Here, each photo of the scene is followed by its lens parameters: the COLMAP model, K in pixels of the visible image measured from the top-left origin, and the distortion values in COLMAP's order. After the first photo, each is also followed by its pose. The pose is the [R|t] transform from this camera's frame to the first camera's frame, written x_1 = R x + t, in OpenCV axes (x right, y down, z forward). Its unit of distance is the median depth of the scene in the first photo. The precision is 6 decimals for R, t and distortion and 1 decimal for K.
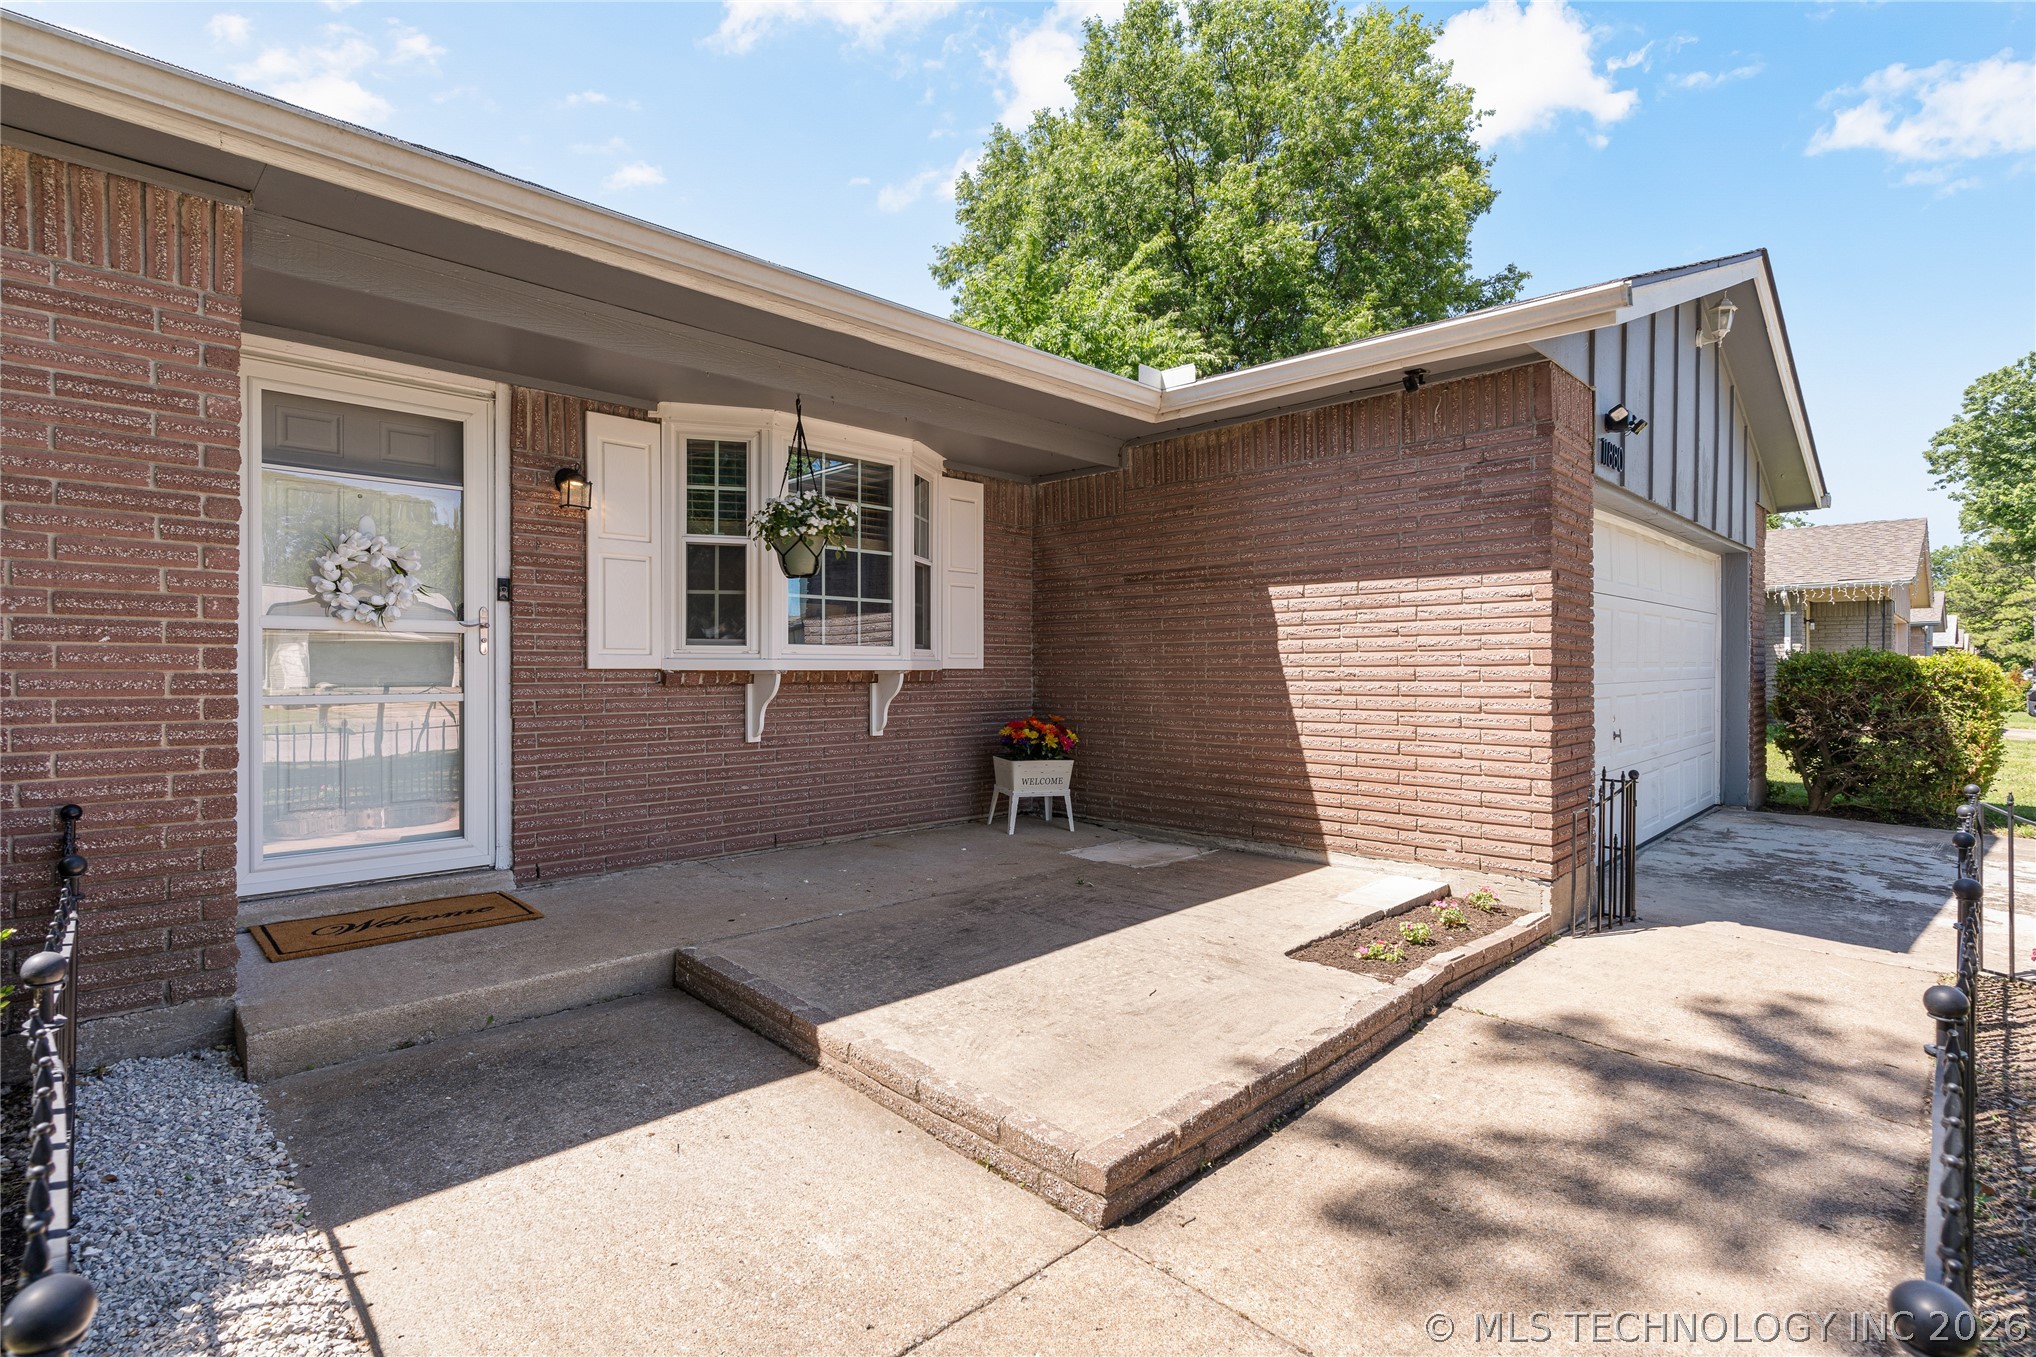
lens RADIAL K [[982.7, 0, 1010.7], [0, 982.7, 670.7], [0, 0, 1]] dist [0.001209, 0.000305]
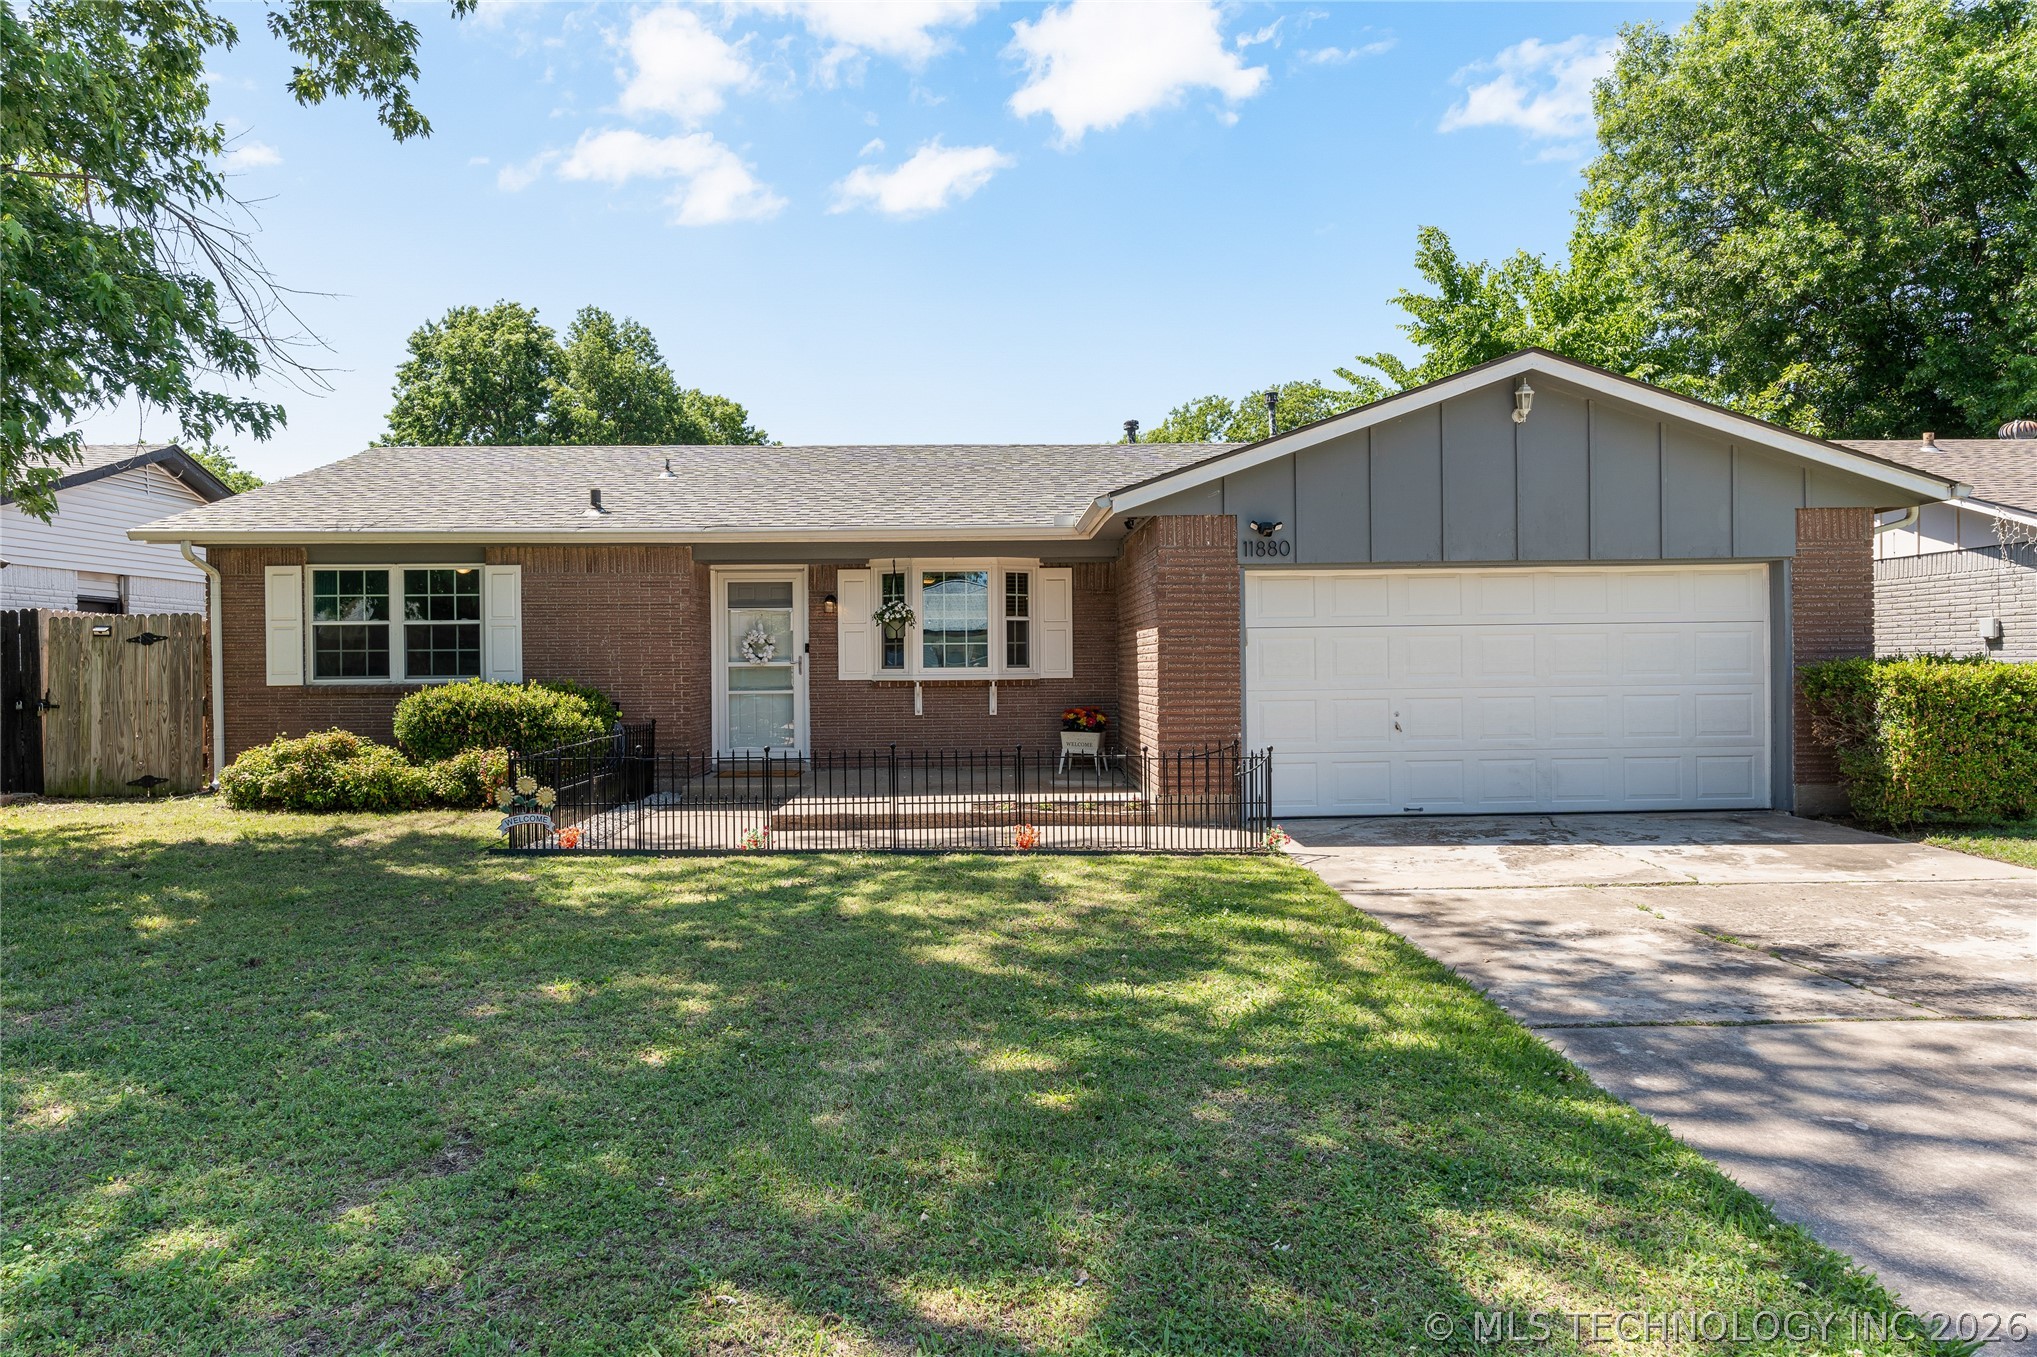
lens RADIAL K [[1290.3, 0, 1002.7], [0, 1290.3, 646.8], [0, 0, 1]] dist [0.001887, -0.000224]
pose [[0.722308, -0.018074, -0.691336, 1.872004], [0.008631, 0.999816, -0.017121, -0.024447], [0.691518, 0.006400, 0.722331, -0.893461]]
